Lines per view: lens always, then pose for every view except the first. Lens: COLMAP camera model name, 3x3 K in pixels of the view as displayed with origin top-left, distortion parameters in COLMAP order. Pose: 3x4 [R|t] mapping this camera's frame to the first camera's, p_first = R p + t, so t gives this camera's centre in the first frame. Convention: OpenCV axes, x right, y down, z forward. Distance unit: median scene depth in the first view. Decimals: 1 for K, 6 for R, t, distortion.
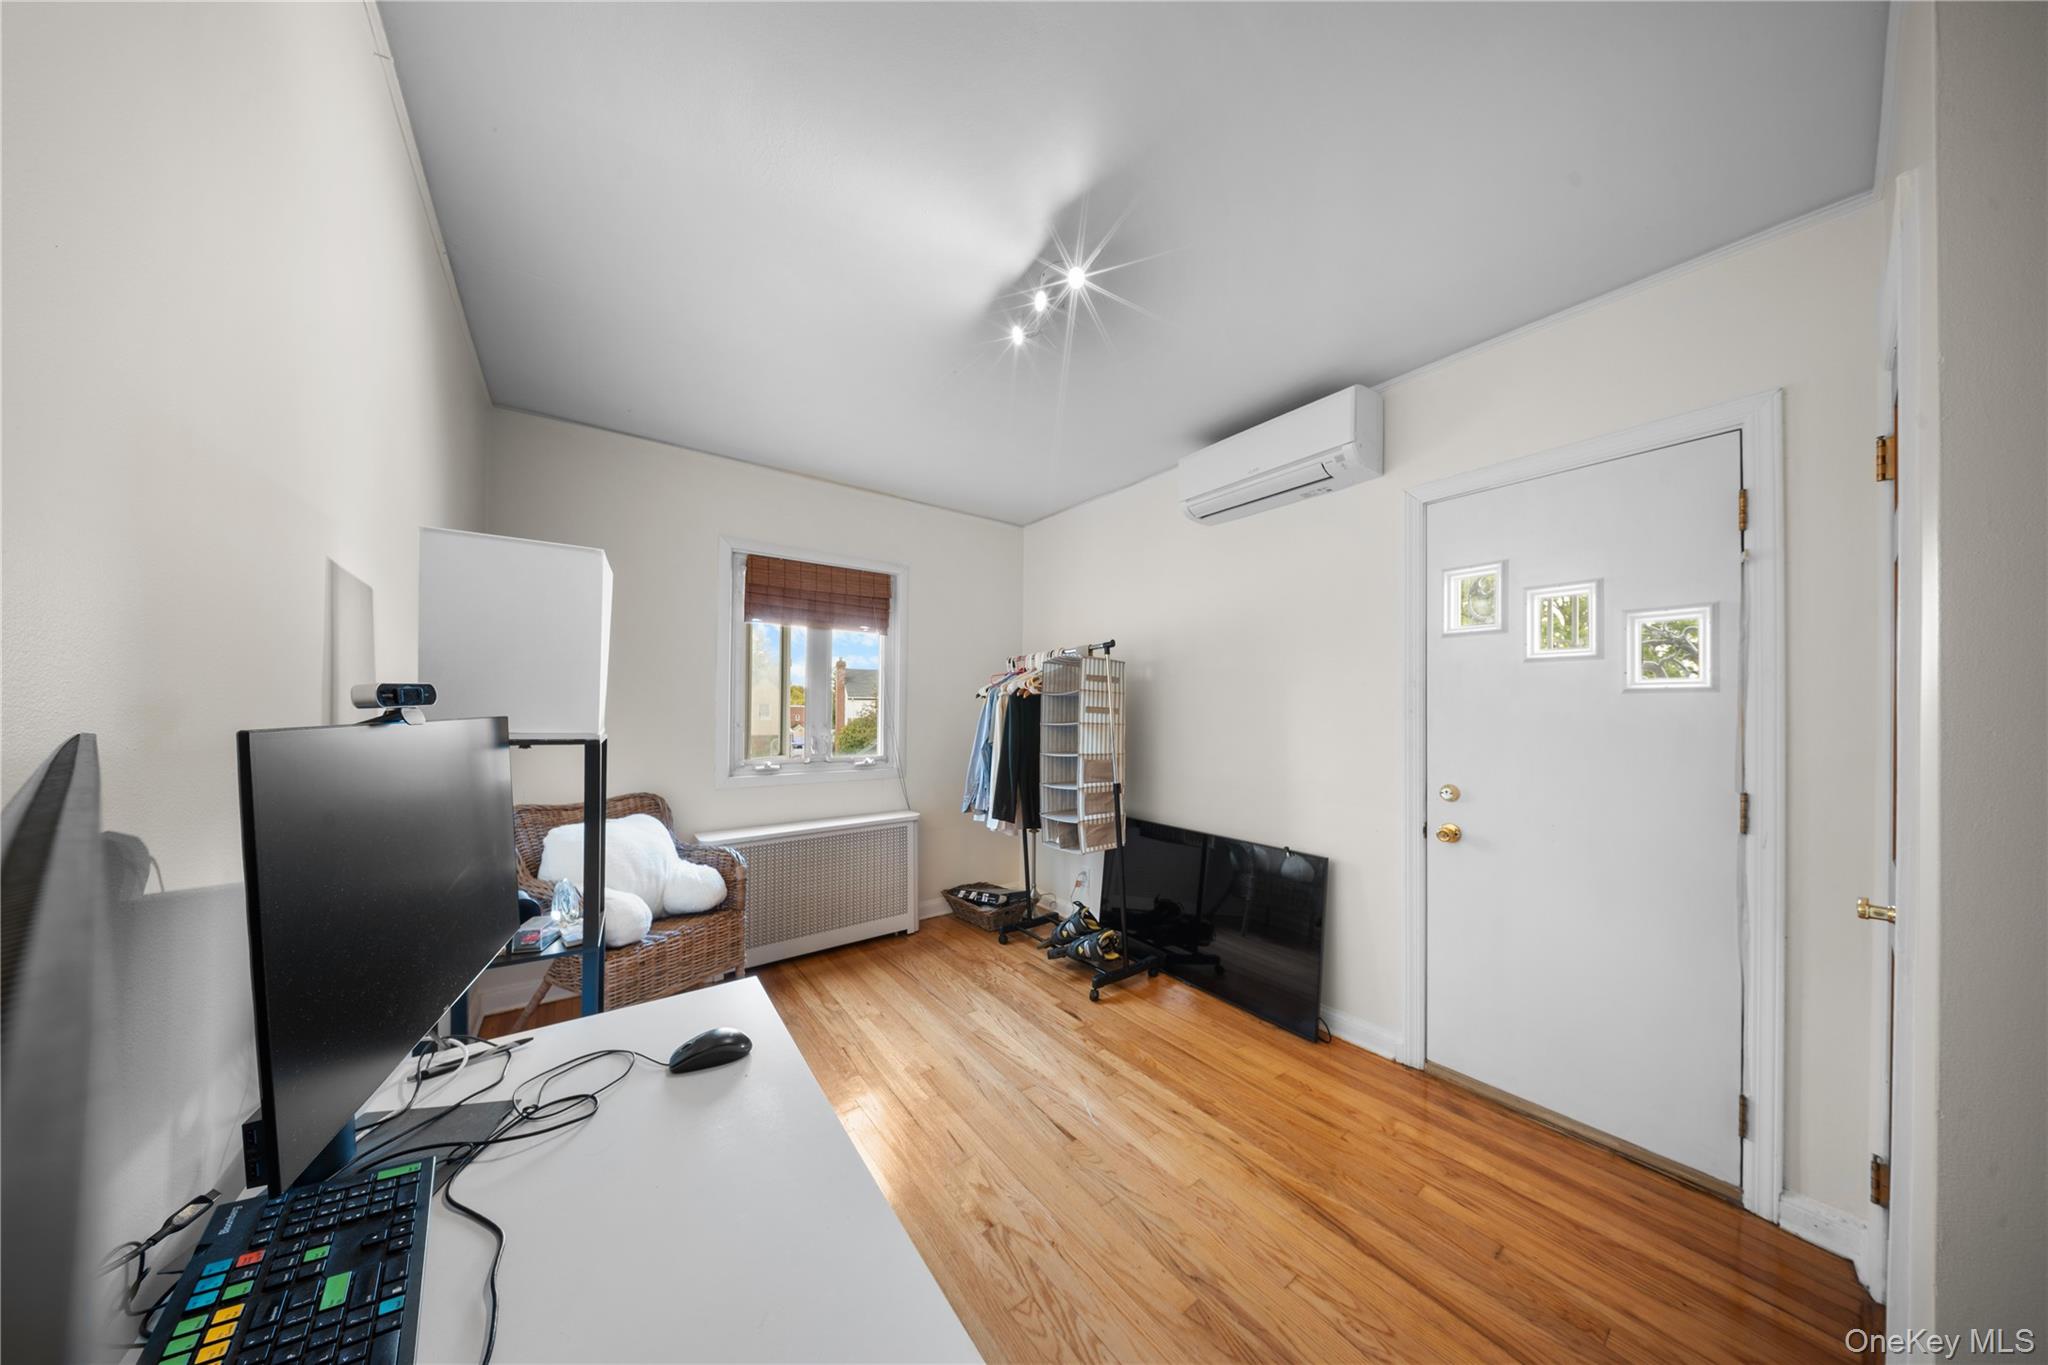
lens RADIAL K [[603.3, 0, 1020.9], [0, 603.3, 698.8], [0, 0, 1]] dist [0.011376, -0.000007]
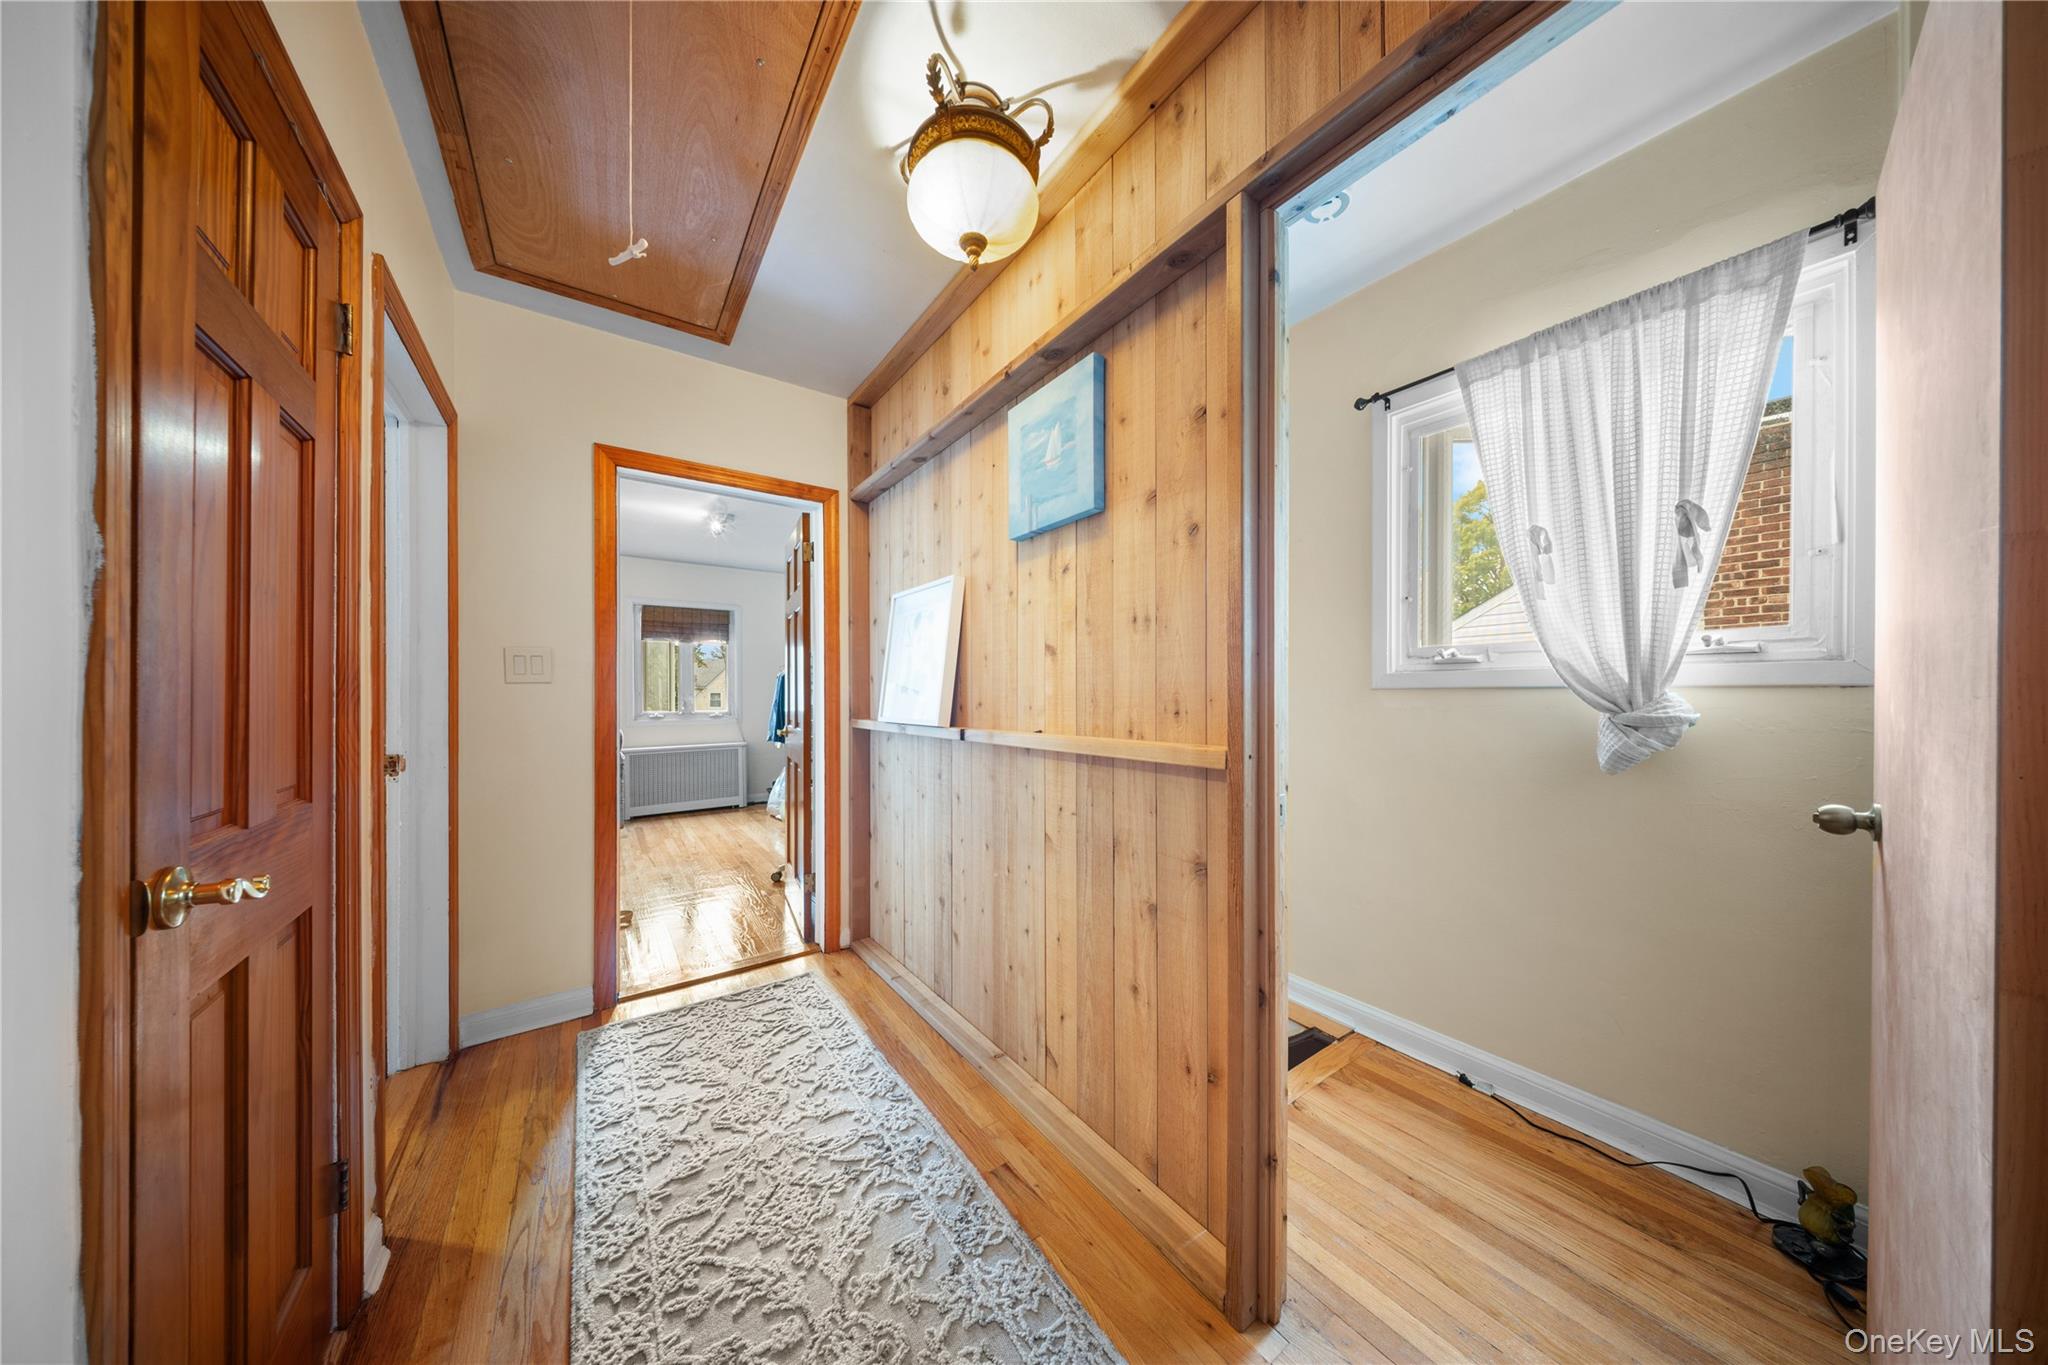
lens RADIAL K [[603.3, 0, 1026.2], [0, 603.3, 686.7], [0, 0, 1]] dist [0.011376, -0.000007]
pose [[0.999928, -0.007220, -0.009560, 0.701930], [0.007314, 0.999925, 0.009782, 0.010652], [0.009488, -0.009851, 0.999906, -0.821899]]
